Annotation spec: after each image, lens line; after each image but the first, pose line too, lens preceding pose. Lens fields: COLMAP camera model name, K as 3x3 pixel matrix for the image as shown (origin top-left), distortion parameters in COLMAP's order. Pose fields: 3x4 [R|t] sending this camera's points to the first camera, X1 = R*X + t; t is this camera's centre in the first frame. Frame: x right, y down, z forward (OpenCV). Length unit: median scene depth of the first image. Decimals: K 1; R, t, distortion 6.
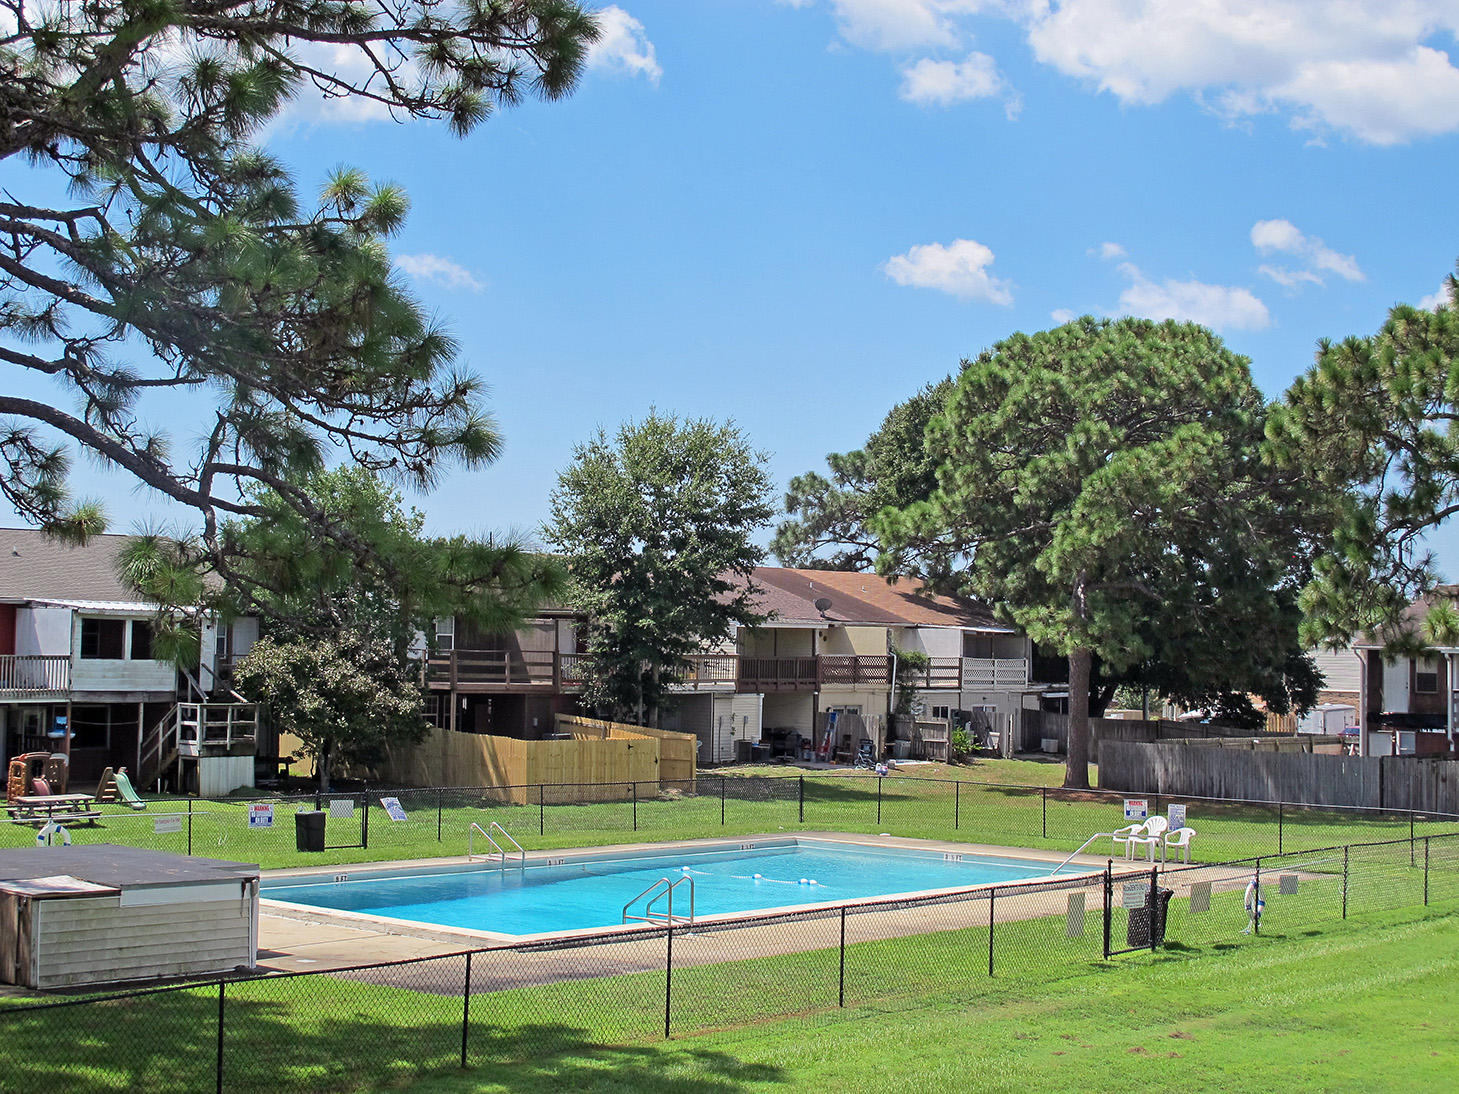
lens RADIAL K [[2278.2, 0, 729.3], [0, 2278.2, 498.9], [0, 0, 1]] dist [-0.057777, -0.019214]
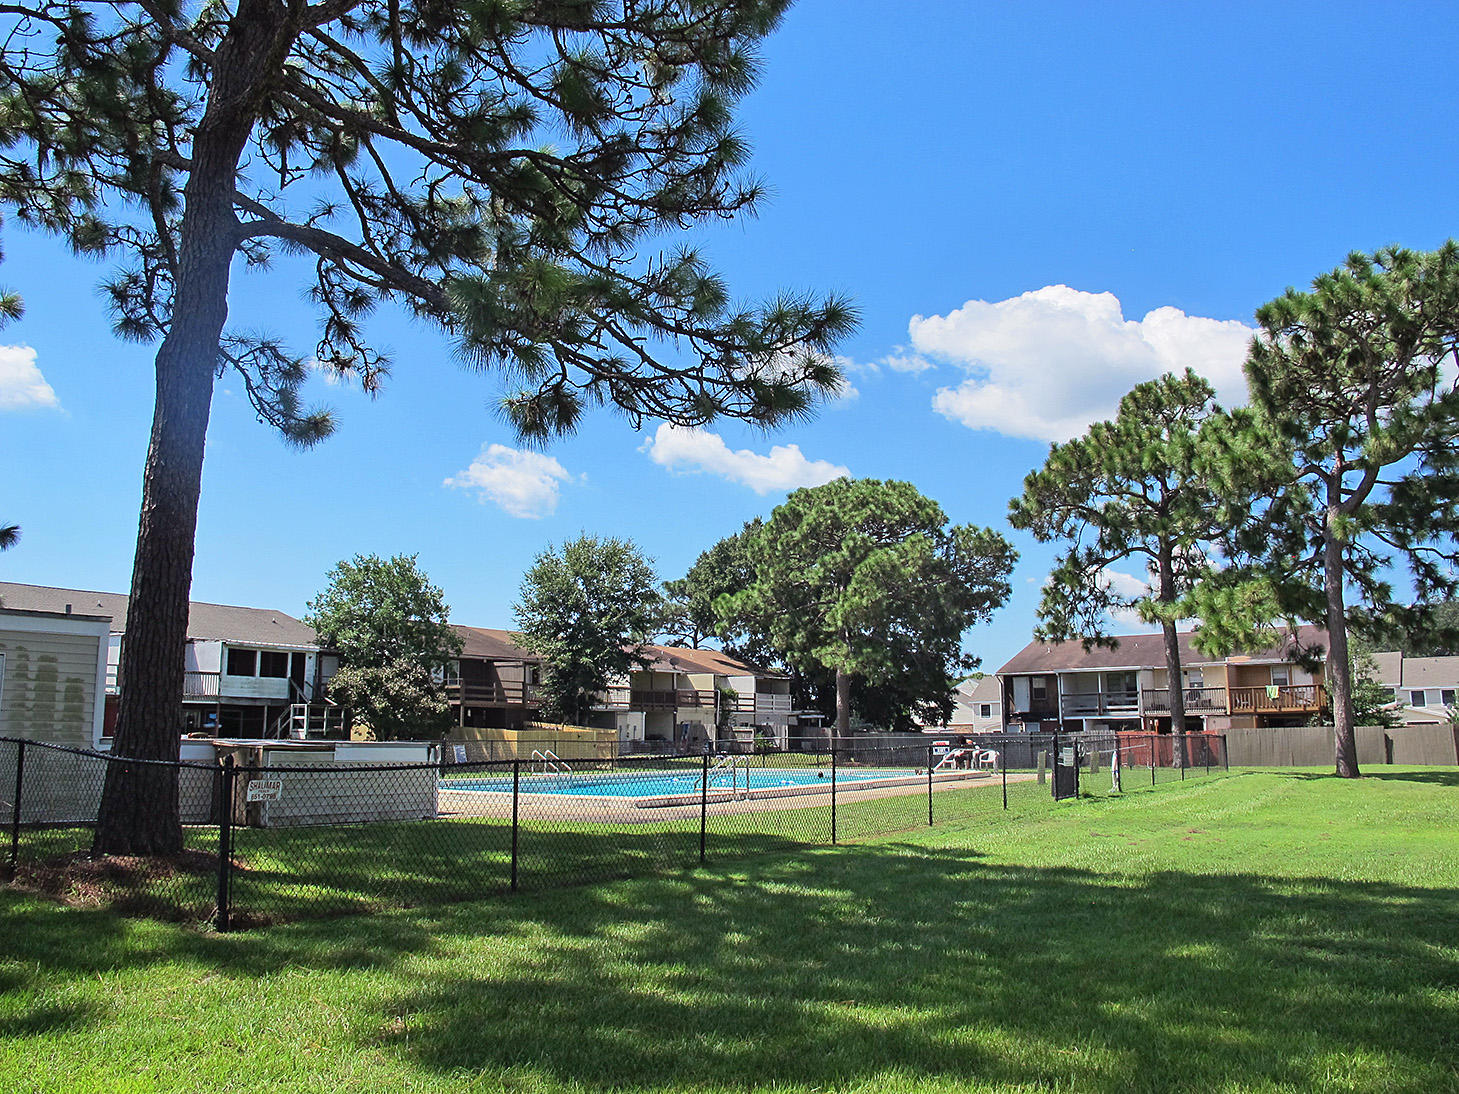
lens RADIAL K [[1231.4, 0, 734.6], [0, 1231.4, 497.0], [0, 0, 1]] dist [-0.151044, 0.117624]
pose [[0.989032, 0.004327, 0.147636, -0.062783], [0.013938, 0.992375, -0.122461, 0.049684], [-0.147040, 0.123176, 0.981431, 0.135309]]
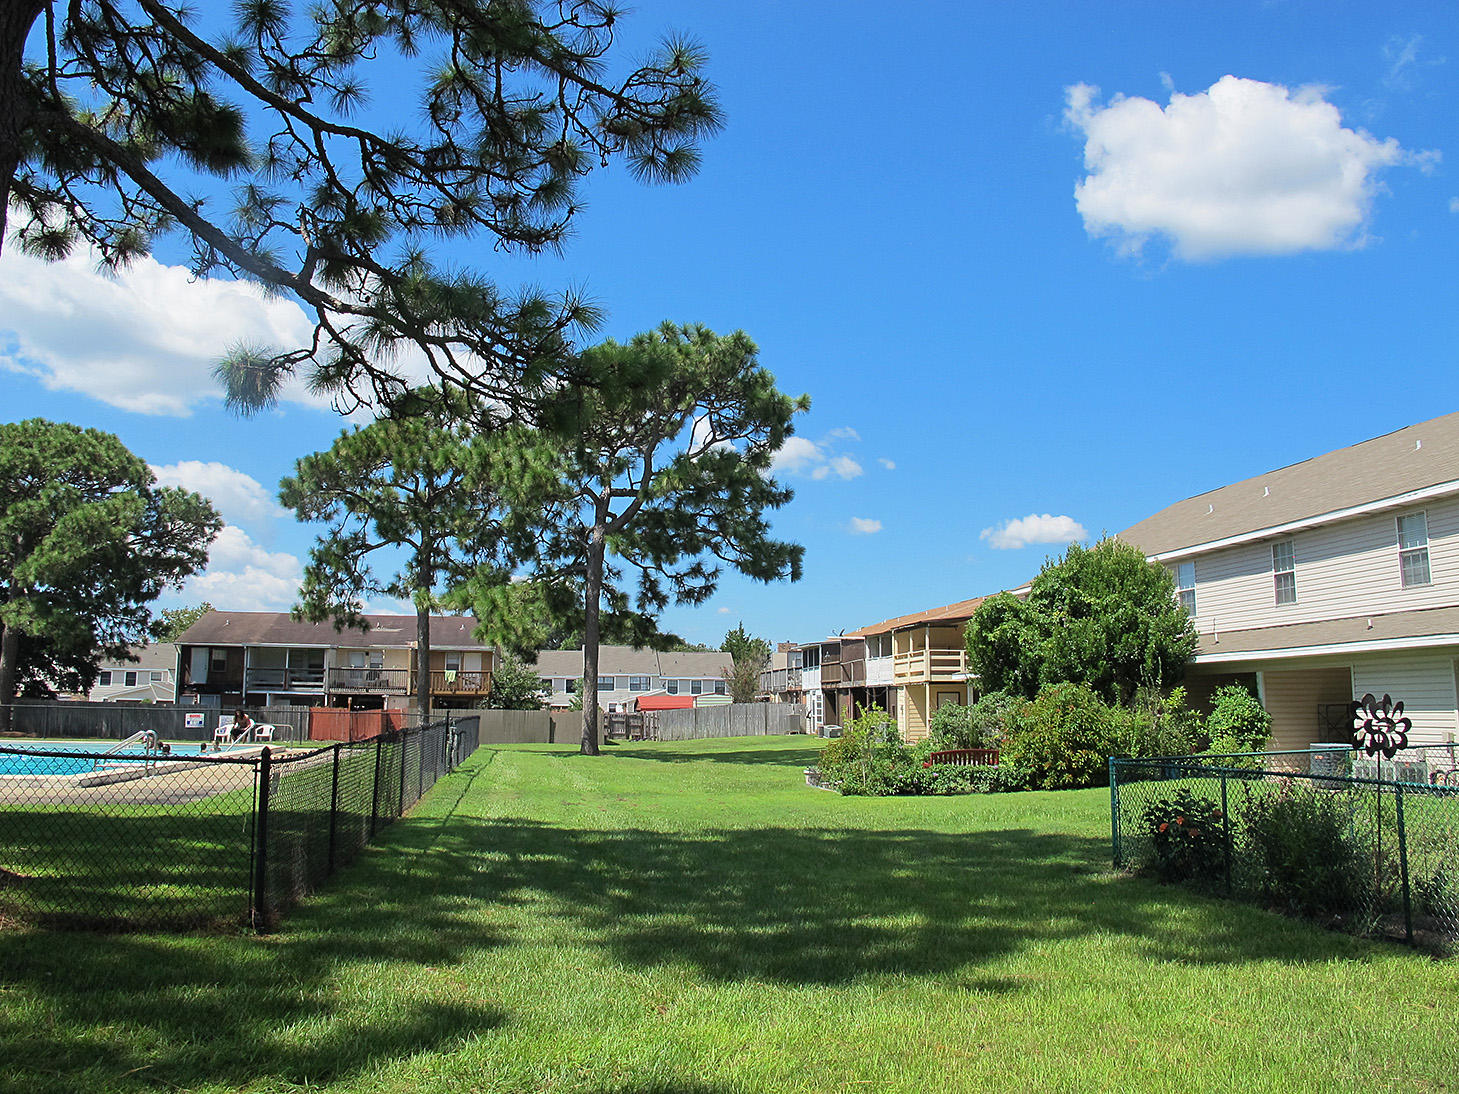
lens RADIAL K [[1231.4, 0, 734.6], [0, 1231.4, 497.0], [0, 0, 1]] dist [-0.151044, 0.117624]
pose [[0.637920, 0.112981, 0.761770, -0.160785], [-0.041958, 0.992809, -0.112111, 0.046846], [-0.768959, 0.039555, 0.638073, 0.152923]]
